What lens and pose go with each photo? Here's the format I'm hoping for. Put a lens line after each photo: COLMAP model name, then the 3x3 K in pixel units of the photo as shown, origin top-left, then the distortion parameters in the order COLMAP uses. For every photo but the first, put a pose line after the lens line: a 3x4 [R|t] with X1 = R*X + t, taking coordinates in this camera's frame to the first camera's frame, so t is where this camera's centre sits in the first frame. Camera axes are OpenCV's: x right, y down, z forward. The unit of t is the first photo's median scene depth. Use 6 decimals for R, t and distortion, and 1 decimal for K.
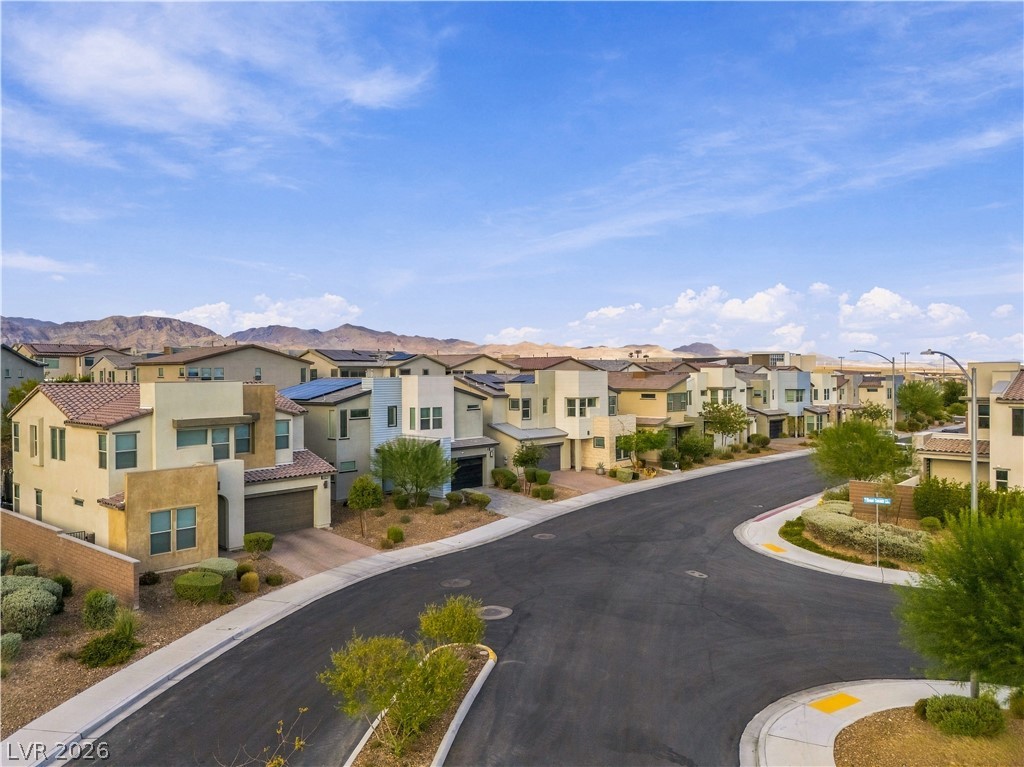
lens RADIAL K [[749.5, 0, 508.9], [0, 749.5, 385.9], [0, 0, 1]] dist [0.099557, -0.104663]
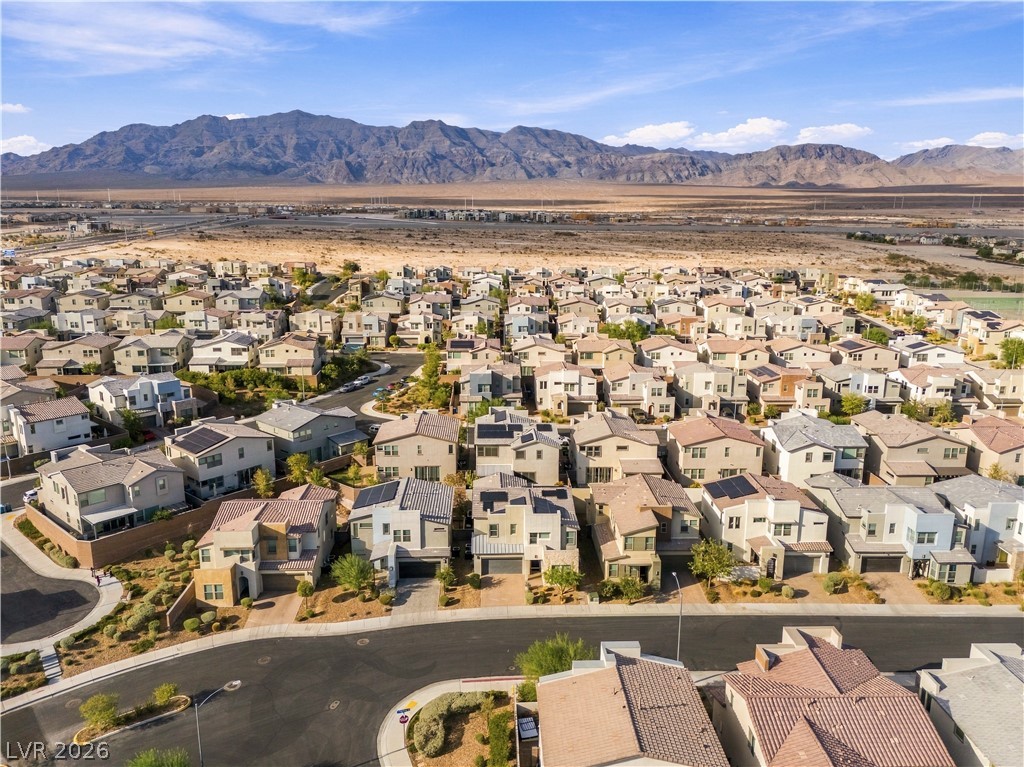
lens RADIAL K [[749.5, 0, 508.9], [0, 749.5, 385.9], [0, 0, 1]] dist [0.099557, -0.104663]
pose [[0.689773, 0.175324, -0.702477, 1.044679], [-0.015585, 0.973609, 0.227690, -0.590188], [0.723858, -0.146106, 0.674302, 0.064207]]
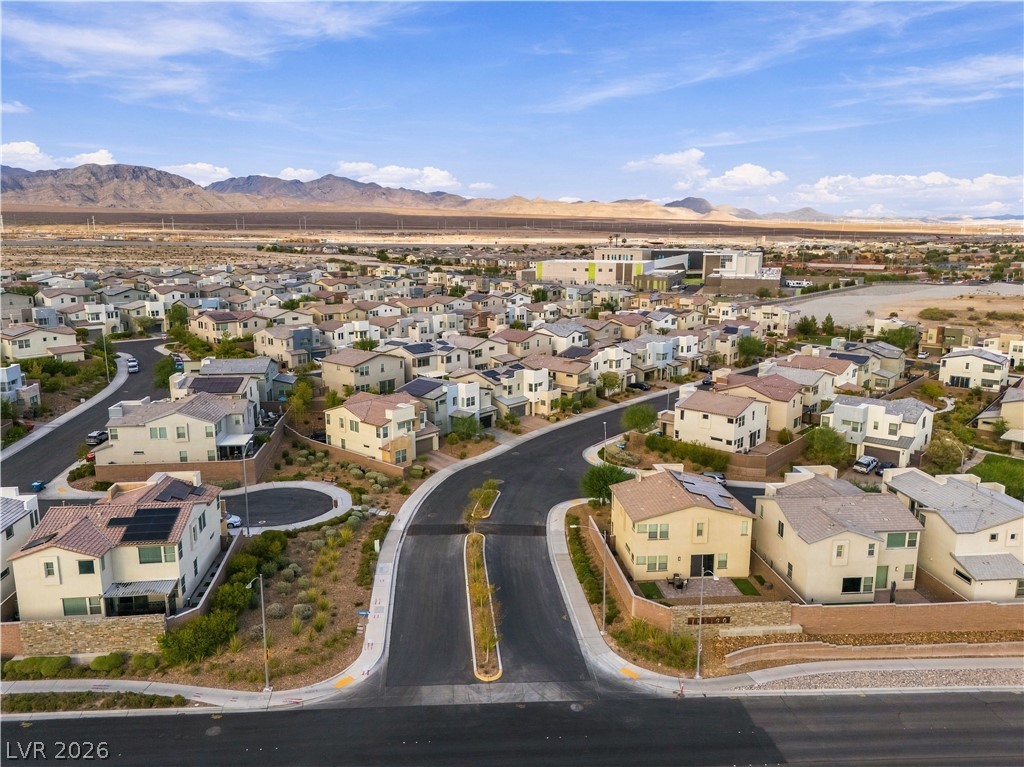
lens RADIAL K [[749.5, 0, 508.9], [0, 749.5, 385.9], [0, 0, 1]] dist [0.099557, -0.104663]
pose [[0.999871, 0.002585, 0.015880, -0.015889], [-0.005552, 0.981811, 0.189777, -0.405896], [-0.015100, -0.189841, 0.981699, -1.190083]]
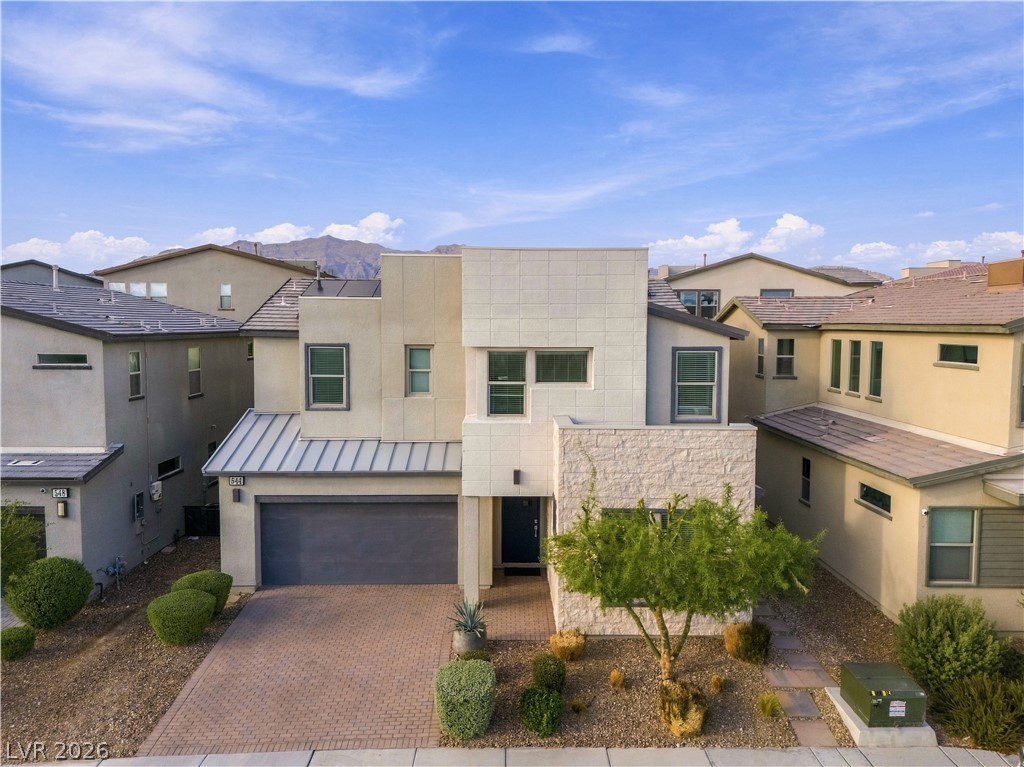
lens RADIAL K [[749.5, 0, 508.9], [0, 749.5, 385.9], [0, 0, 1]] dist [0.099557, -0.104663]
pose [[0.670151, 0.068116, -0.739093, 0.315299], [-0.019055, 0.997031, 0.074611, 0.009725], [0.741980, -0.035917, 0.669459, 0.849572]]
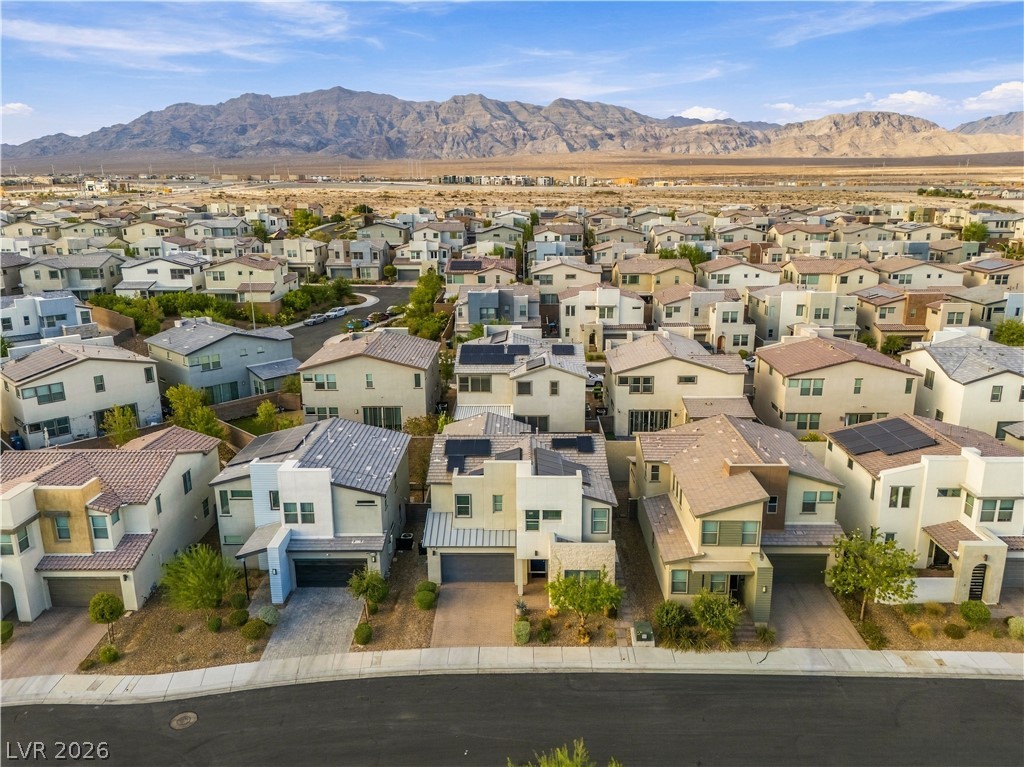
lens RADIAL K [[749.5, 0, 508.9], [0, 749.5, 385.9], [0, 0, 1]] dist [0.099557, -0.104663]
pose [[0.650549, 0.198350, -0.733105, 0.645759], [-0.006174, 0.966642, 0.256057, -0.313744], [0.759439, -0.162051, 0.630073, 0.539923]]
